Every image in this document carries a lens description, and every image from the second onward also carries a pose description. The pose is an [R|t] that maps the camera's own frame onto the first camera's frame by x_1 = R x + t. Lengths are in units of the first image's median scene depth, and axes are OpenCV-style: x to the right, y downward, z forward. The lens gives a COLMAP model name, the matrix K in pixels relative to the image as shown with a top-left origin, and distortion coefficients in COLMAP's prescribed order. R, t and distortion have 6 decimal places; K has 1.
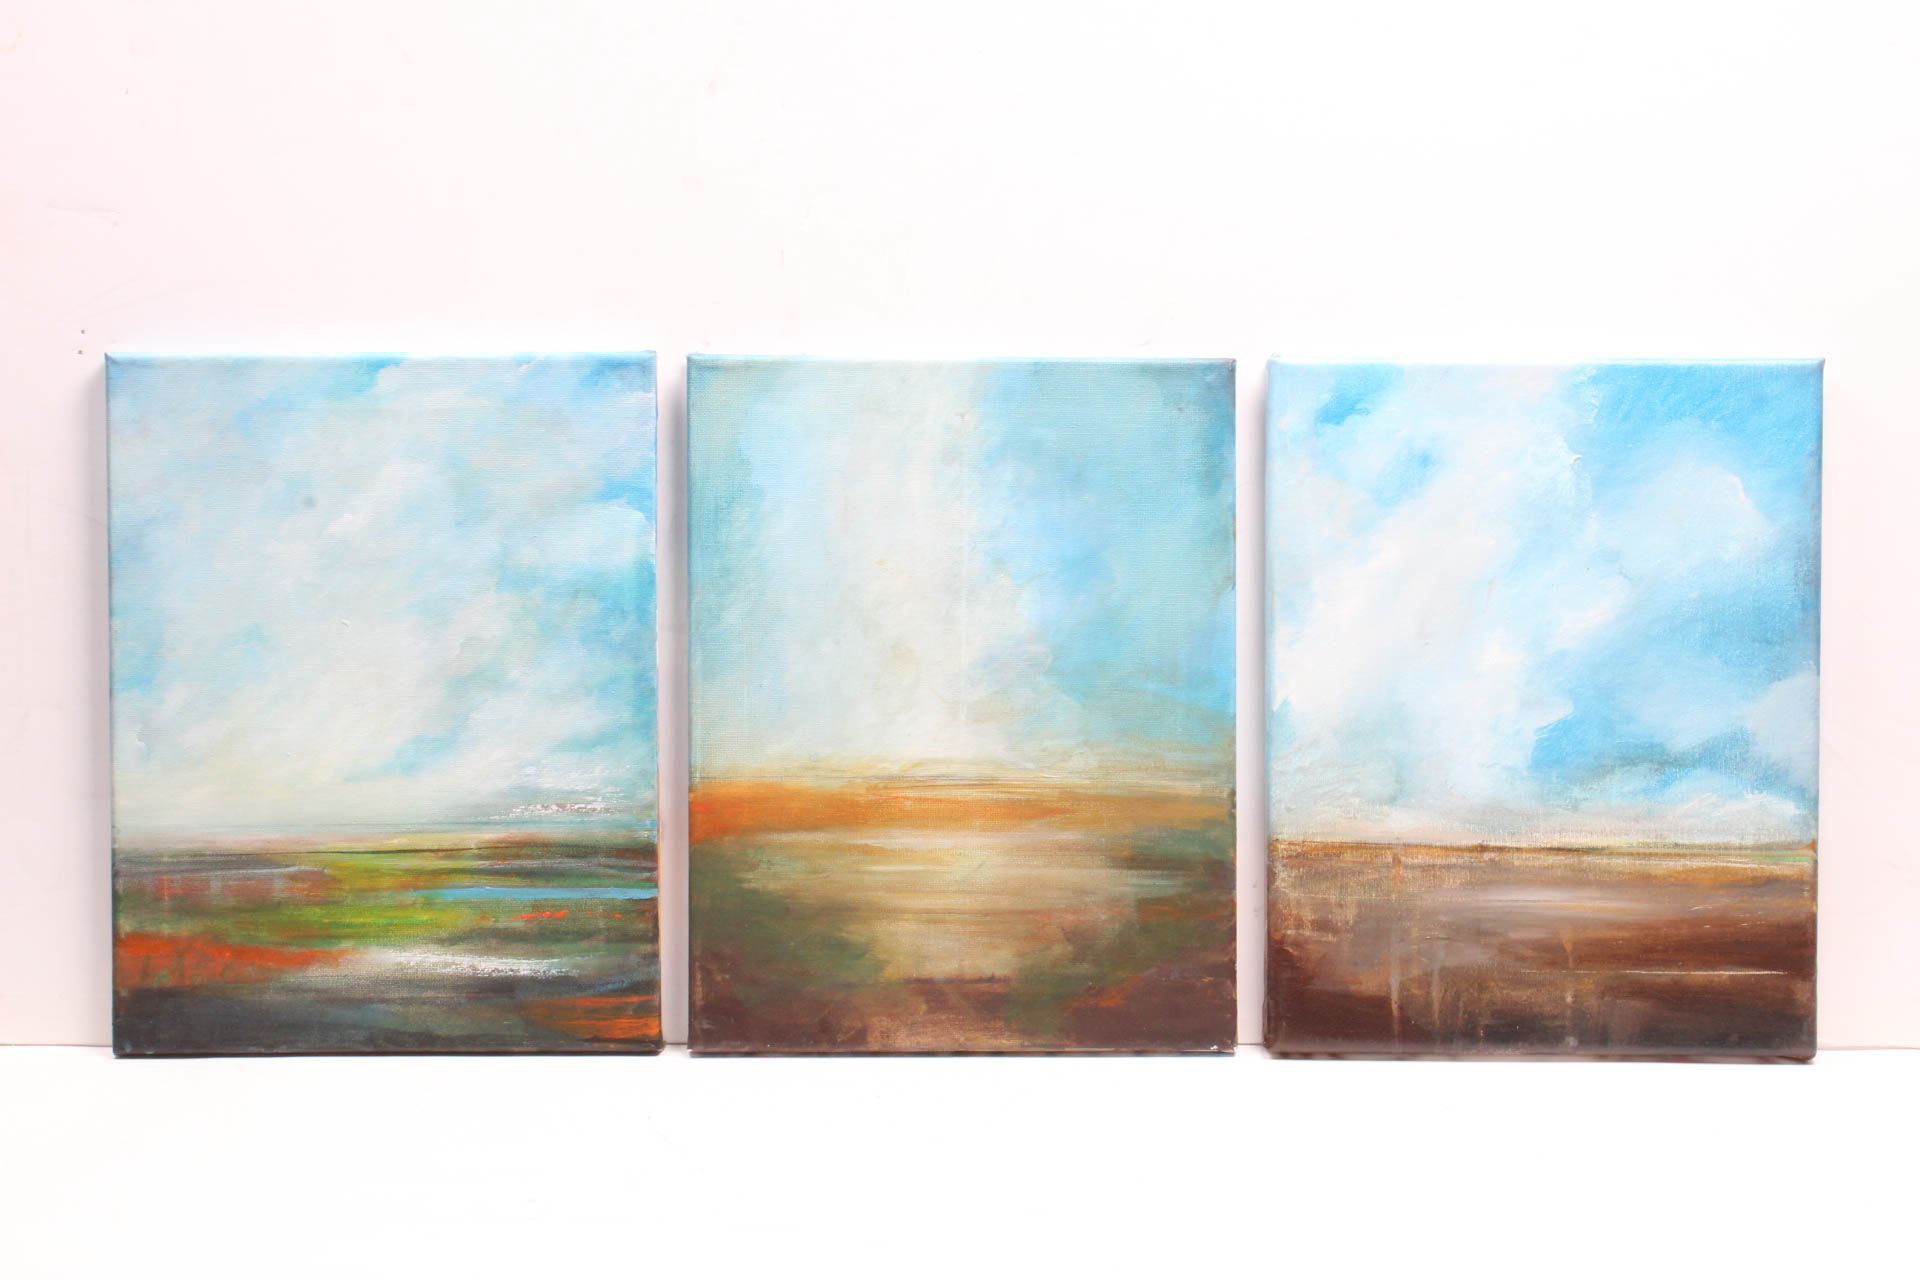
lens RADIAL K [[2078.1, 0, 961.2], [0, 2078.1, 642.2], [0, 0, 1]] dist [0.007779, 0.000000]
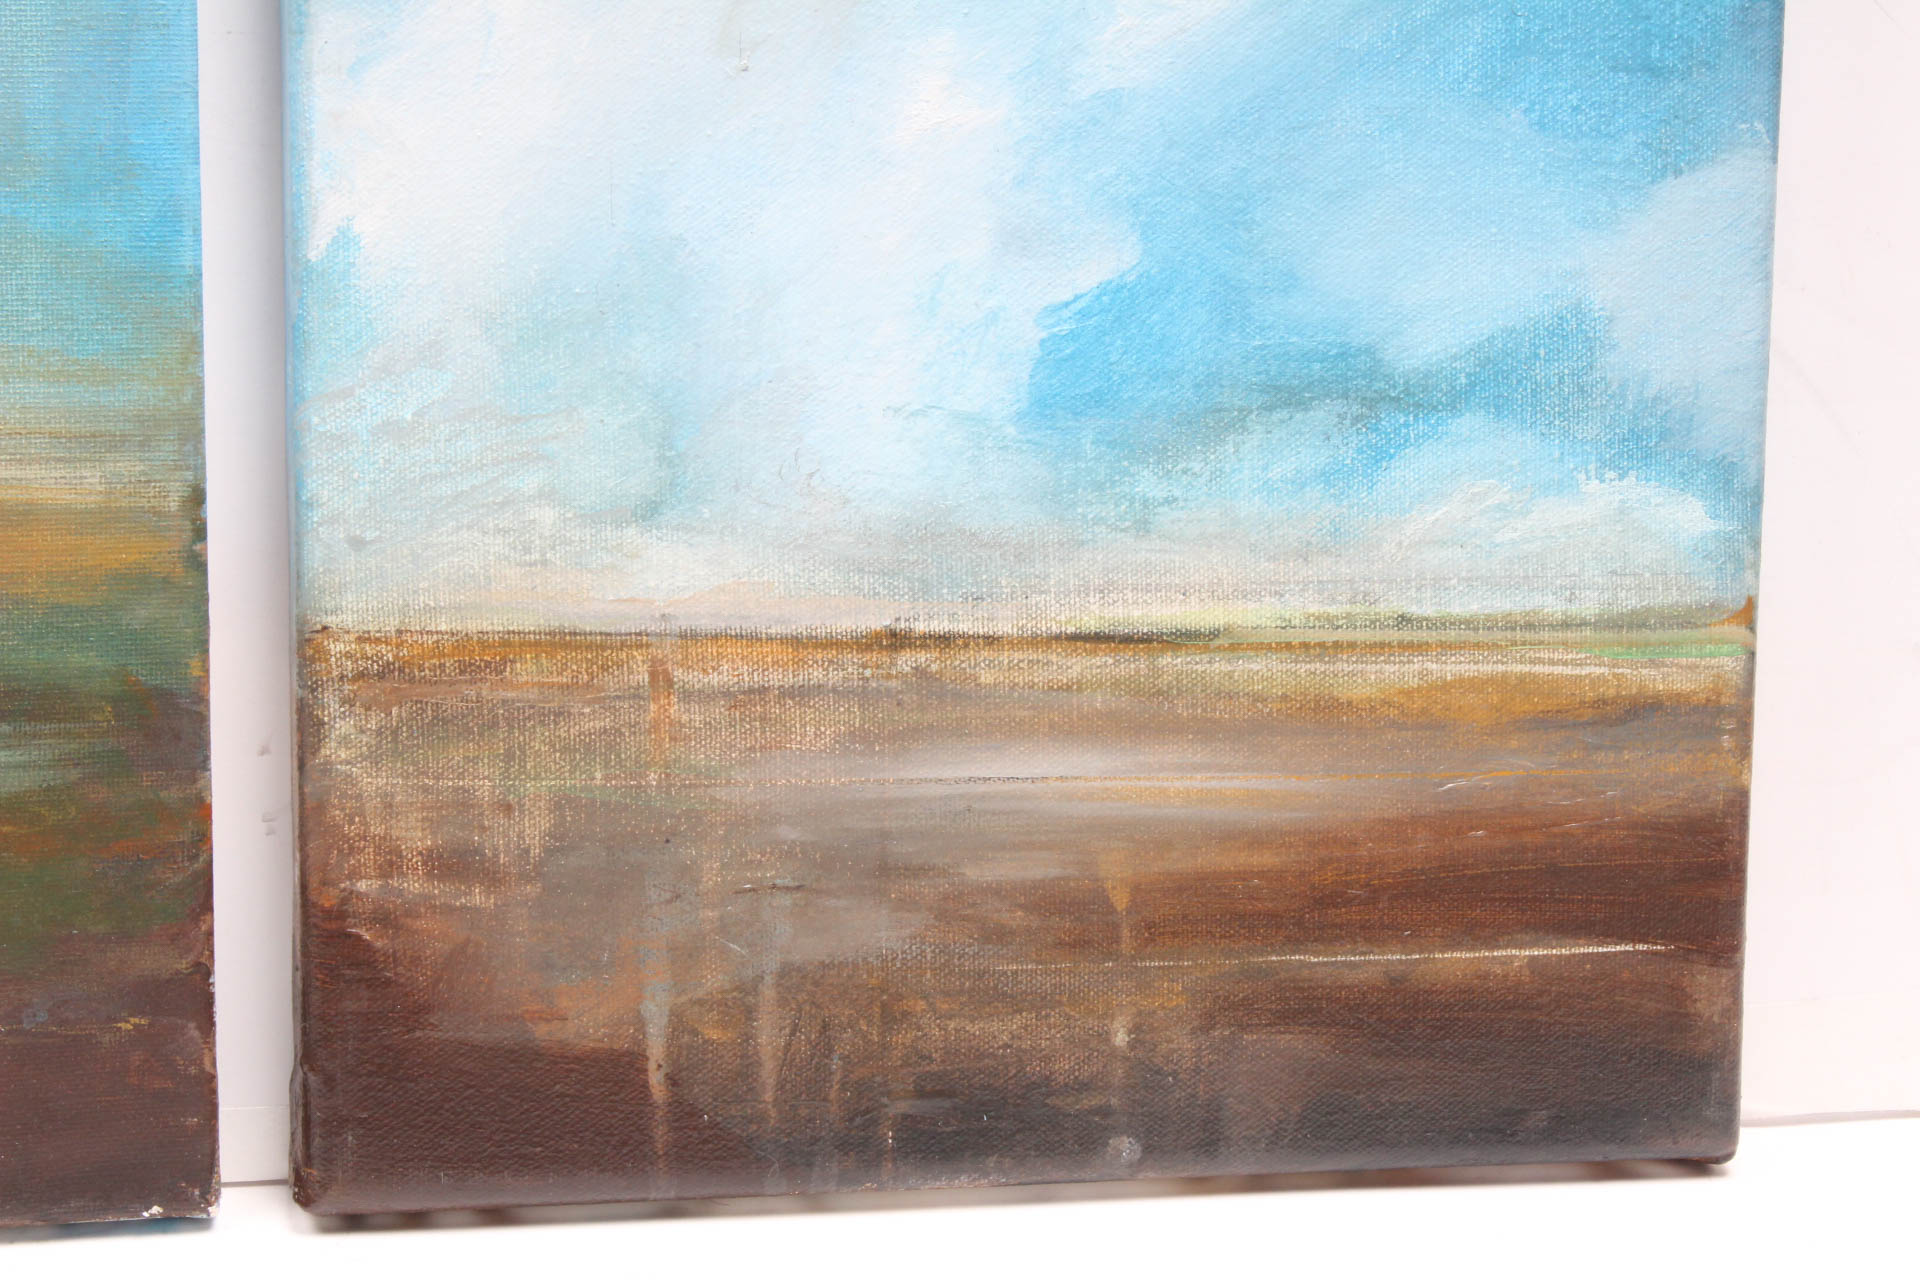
lens RADIAL K [[2962.0, 0, 956.6], [0, 2962.0, 649.4], [0, 0, 1]] dist [0.022692, 0.000000]
pose [[0.938700, -0.028113, 0.343587, 0.078144], [-0.011953, 0.993416, 0.113939, 0.039355], [-0.344528, -0.111061, 0.932183, 0.484681]]
